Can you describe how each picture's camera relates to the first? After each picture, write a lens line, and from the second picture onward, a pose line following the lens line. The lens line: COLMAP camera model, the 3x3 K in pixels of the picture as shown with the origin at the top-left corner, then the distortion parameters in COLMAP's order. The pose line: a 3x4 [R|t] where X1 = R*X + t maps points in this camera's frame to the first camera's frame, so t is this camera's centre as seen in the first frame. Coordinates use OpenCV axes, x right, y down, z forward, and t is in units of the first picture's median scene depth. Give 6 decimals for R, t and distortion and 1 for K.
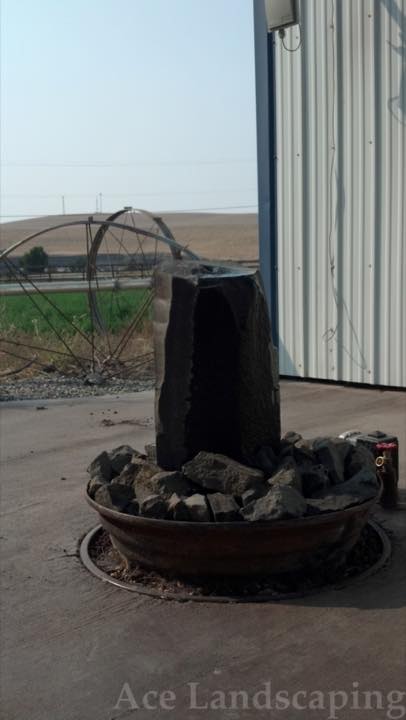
lens RADIAL K [[763.2, 0, 203.0], [0, 763.2, 360.0], [0, 0, 1]] dist [0.165470, -0.586684]
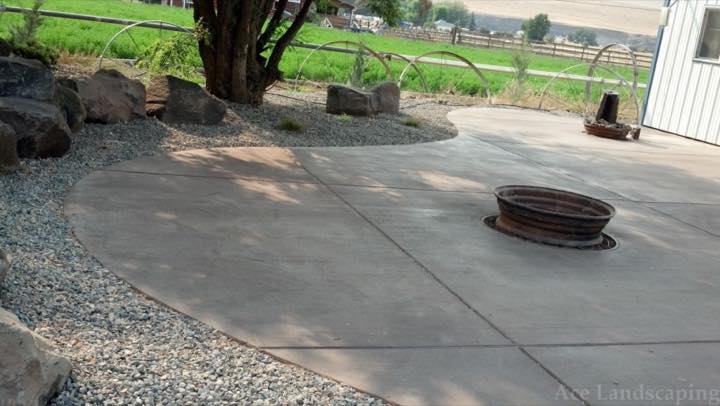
lens RADIAL K [[763.2, 0, 360.0], [0, 763.2, 203.0], [0, 0, 1]] dist [0.165470, -0.586684]
pose [[0.898248, 0.237019, -0.370098, 0.149459], [-0.198441, 0.970112, 0.139653, 0.059828], [0.392137, -0.052001, 0.918436, -1.184060]]
